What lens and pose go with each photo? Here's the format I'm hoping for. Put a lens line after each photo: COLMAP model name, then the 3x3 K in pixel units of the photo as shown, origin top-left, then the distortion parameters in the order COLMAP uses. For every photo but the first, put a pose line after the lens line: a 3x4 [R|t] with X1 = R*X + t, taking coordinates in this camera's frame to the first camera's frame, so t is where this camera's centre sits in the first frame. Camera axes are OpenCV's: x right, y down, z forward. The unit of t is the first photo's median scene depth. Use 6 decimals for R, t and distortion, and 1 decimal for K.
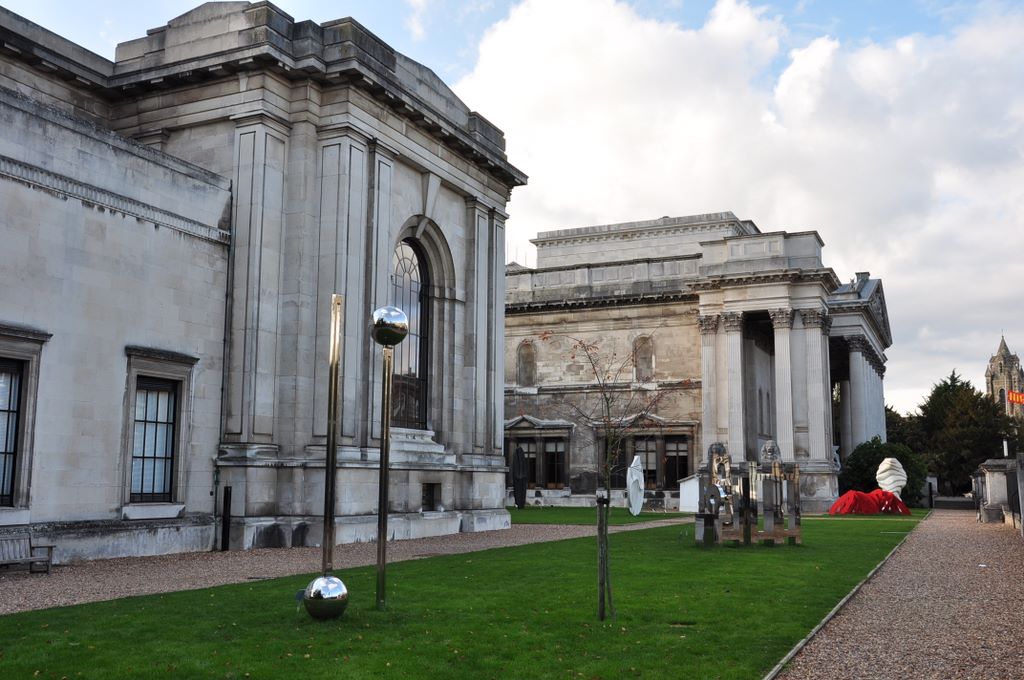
lens RADIAL K [[966.6, 0, 504.8], [0, 966.6, 338.7], [0, 0, 1]] dist [-0.001076, 0.000000]
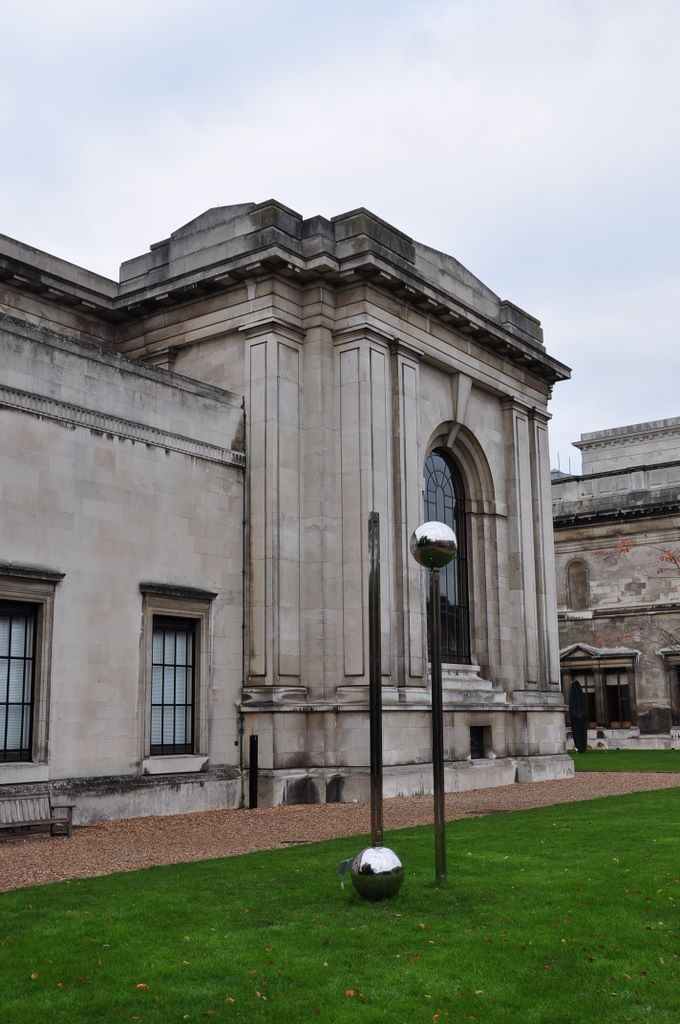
lens RADIAL K [[1071.7, 0, 345.0], [0, 1071.7, 507.2], [0, 0, 1]] dist [-0.018005, 0.000000]
pose [[0.981750, -0.055588, -0.181869, -0.009751], [0.046228, 0.997399, -0.055306, 0.000705], [0.184470, 0.045889, 0.981766, 0.027109]]
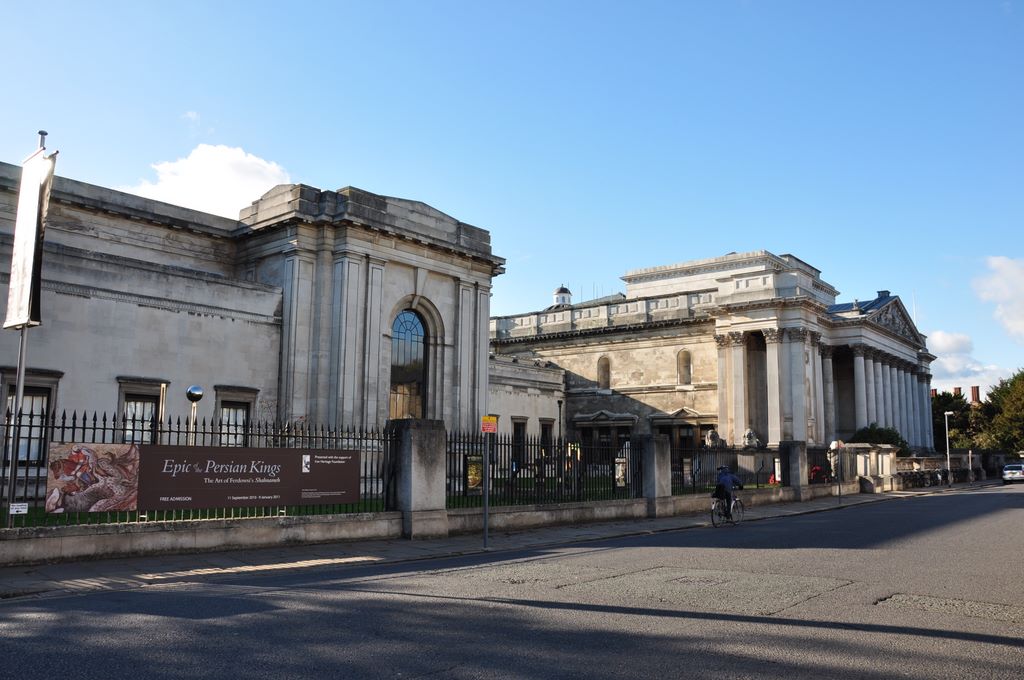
lens RADIAL K [[799.4, 0, 508.3], [0, 799.4, 345.8], [0, 0, 1]] dist [-0.108172, 0.025370]
pose [[0.962460, -0.030770, -0.269674, 0.476035], [0.032713, 0.999461, 0.002714, -0.045209], [0.269445, -0.011434, 0.962948, -0.273859]]
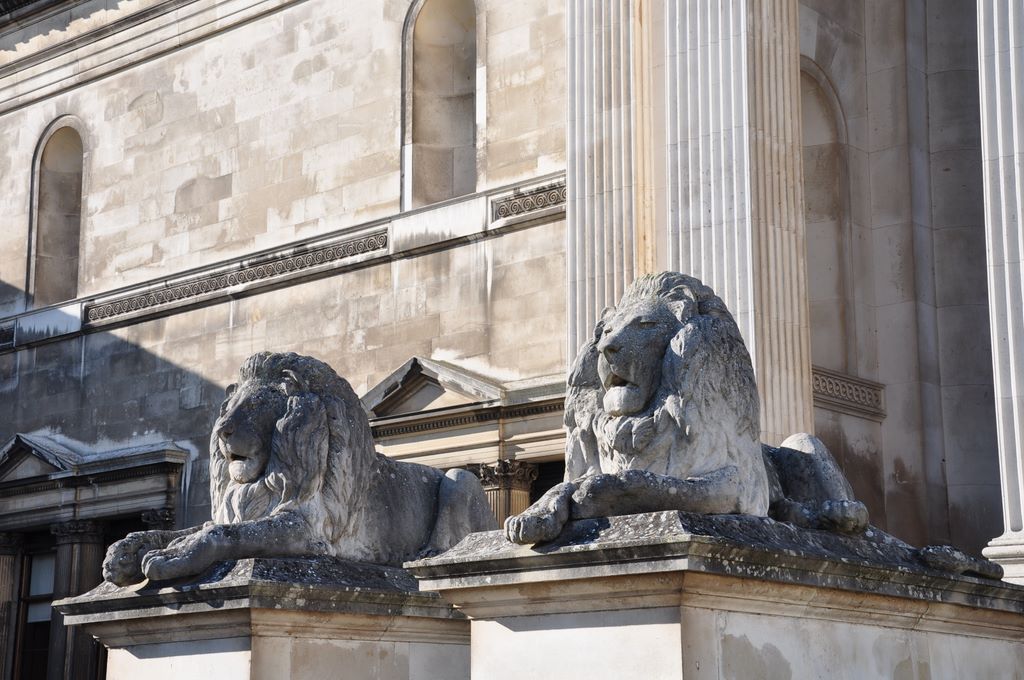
lens RADIAL K [[1732.3, 0, 505.6], [0, 1732.3, 339.2], [0, 0, 1]] dist [0.249705, 0.000000]
pose [[0.958925, -0.070685, -0.274713, 0.580837], [0.049893, 0.995386, -0.081959, 0.234861], [0.279238, 0.064886, 0.958027, 1.530312]]
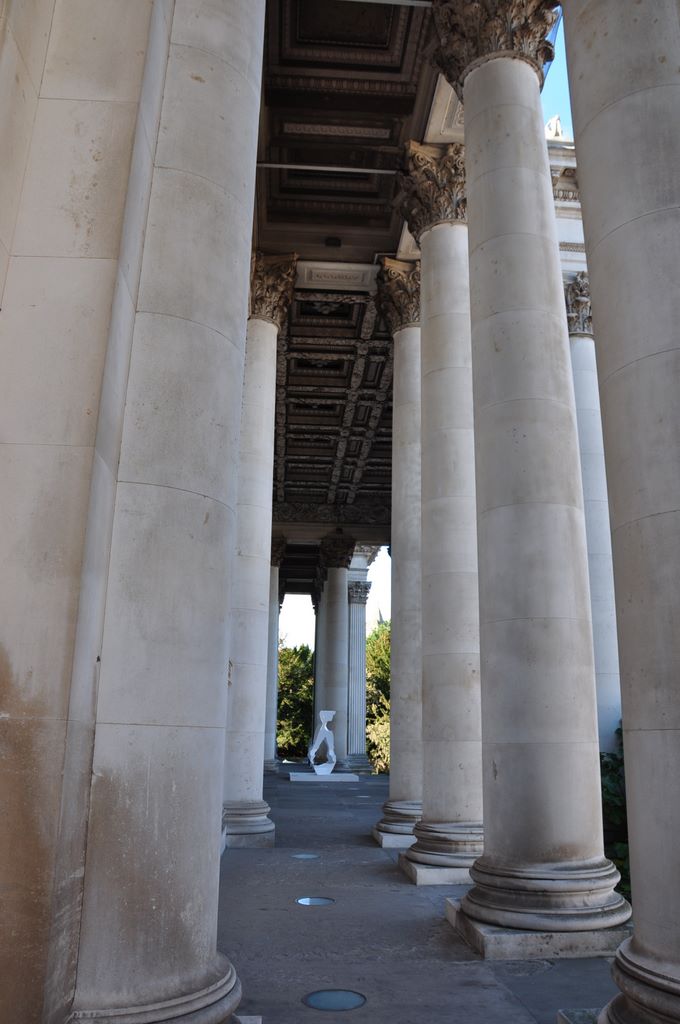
lens RADIAL K [[796.1, 0, 343.0], [0, 796.1, 515.6], [0, 0, 1]] dist [-0.115911, 0.033039]
pose [[0.870667, 0.139835, 0.471578, 0.529319], [-0.082548, 0.986681, -0.140169, 0.226751], [-0.484897, 0.083113, 0.870613, 2.068393]]
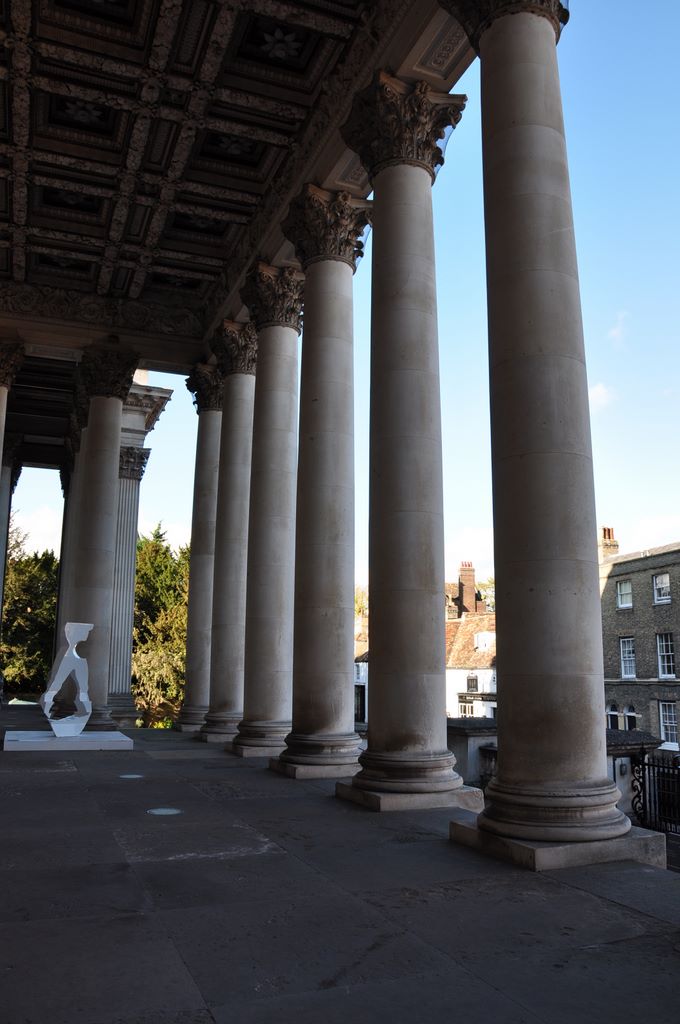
lens RADIAL K [[796.1, 0, 334.7], [0, 796.1, 514.0], [0, 0, 1]] dist [-0.115911, 0.033039]
pose [[0.686453, 0.144046, 0.712764, 0.740407], [-0.114108, 0.989379, -0.090052, 0.286919], [-0.718165, -0.019515, 0.695599, 2.463976]]
